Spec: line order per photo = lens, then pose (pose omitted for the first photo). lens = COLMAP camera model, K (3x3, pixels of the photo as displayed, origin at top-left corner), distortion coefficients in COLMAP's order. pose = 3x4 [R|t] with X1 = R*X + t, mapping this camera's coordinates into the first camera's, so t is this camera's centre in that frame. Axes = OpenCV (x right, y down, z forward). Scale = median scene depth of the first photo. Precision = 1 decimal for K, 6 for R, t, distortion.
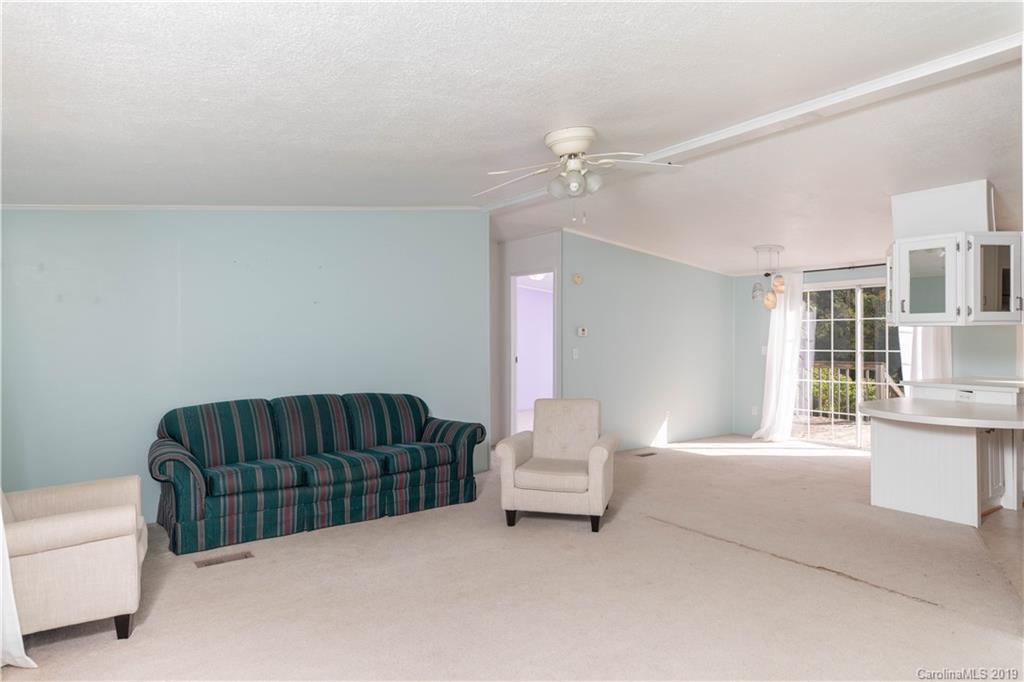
lens RADIAL K [[640.6, 0, 512.0], [0, 640.6, 341.0], [0, 0, 1]] dist [0.007415, 0.001514]
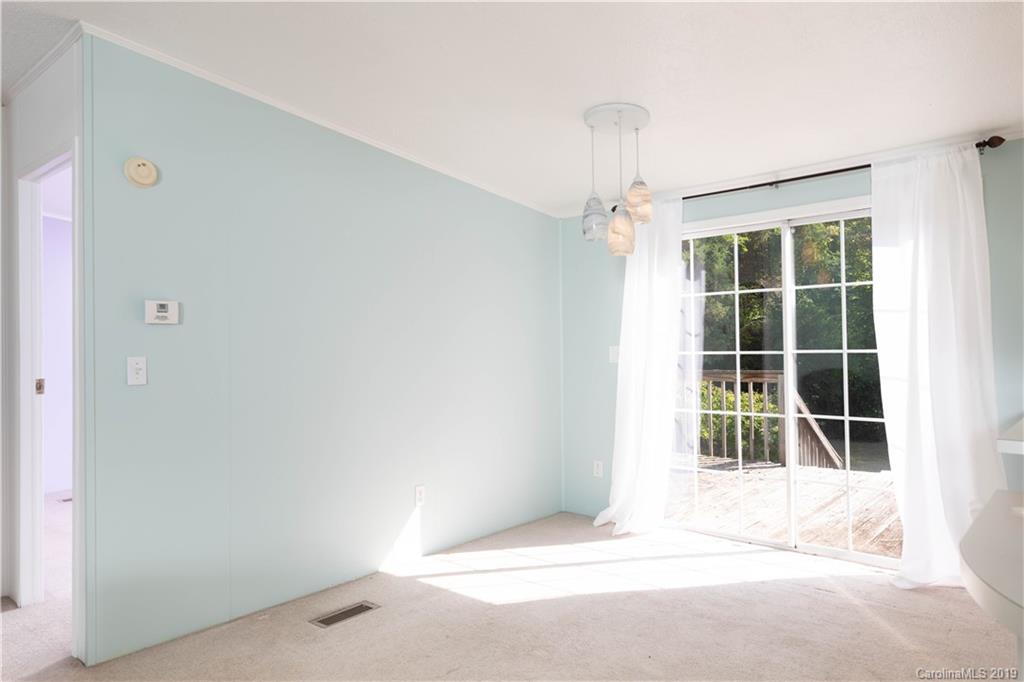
lens RADIAL K [[667.2, 0, 512.0], [0, 667.2, 341.0], [0, 0, 1]] dist [0.001224, 0.031745]
pose [[0.977347, -0.010673, 0.211375, 0.208016], [0.013987, 0.999802, -0.014188, 0.010506], [-0.211182, 0.016823, 0.977302, 0.511117]]
